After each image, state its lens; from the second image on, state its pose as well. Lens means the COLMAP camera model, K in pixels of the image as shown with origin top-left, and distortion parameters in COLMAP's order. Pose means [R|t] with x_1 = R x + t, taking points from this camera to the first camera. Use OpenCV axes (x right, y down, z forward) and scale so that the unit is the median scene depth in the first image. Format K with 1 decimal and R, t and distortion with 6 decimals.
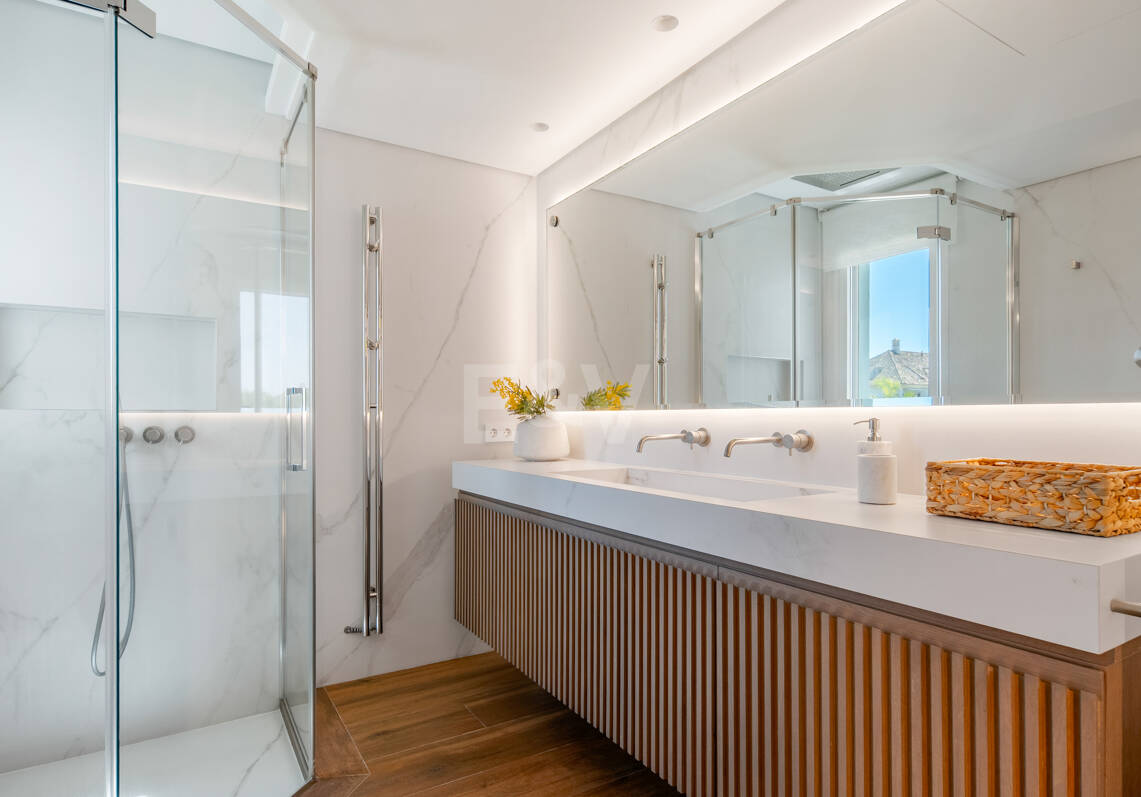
lens RADIAL K [[641.1, 0, 612.6], [0, 641.1, 416.4], [0, 0, 1]] dist [0.003376, 0.000379]
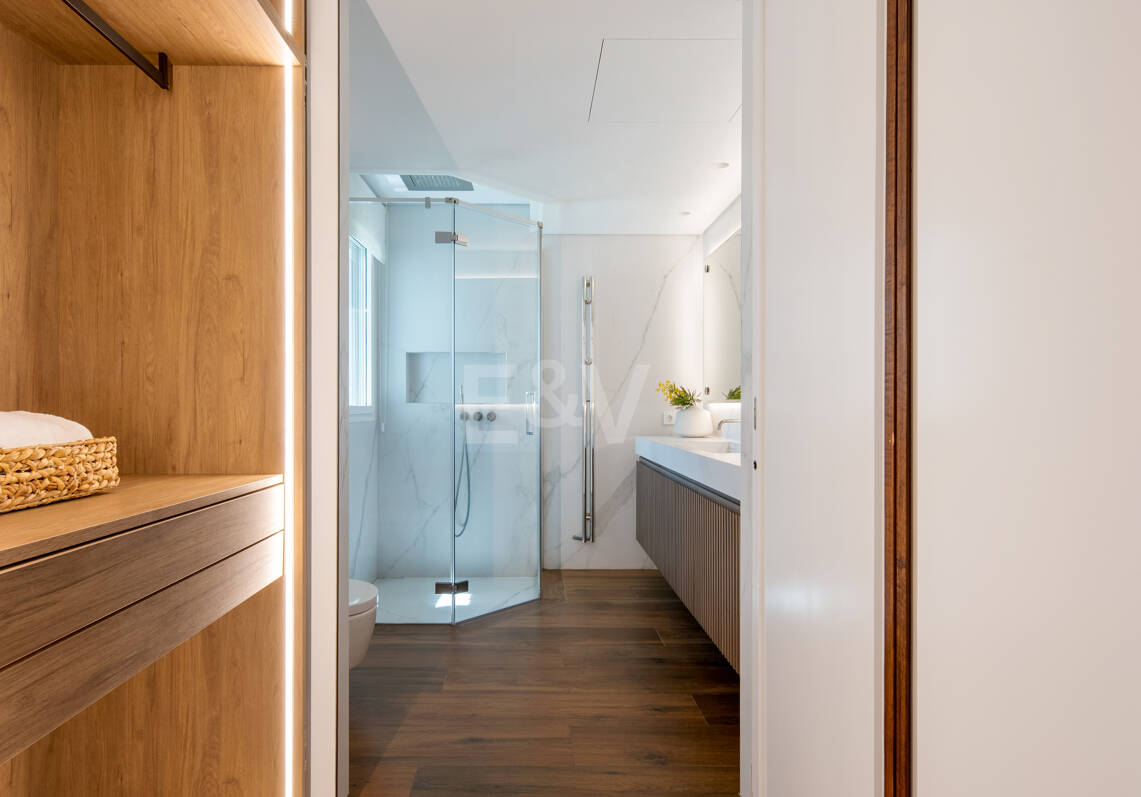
lens RADIAL K [[667.5, 0, 541.5], [0, 667.5, 411.5], [0, 0, 1]] dist [0.005582, -0.001527]
pose [[0.839311, 0.007143, -0.543604, 0.432757], [-0.002480, 0.999954, 0.009309, -0.003062], [0.543645, -0.006465, 0.839290, -0.462597]]
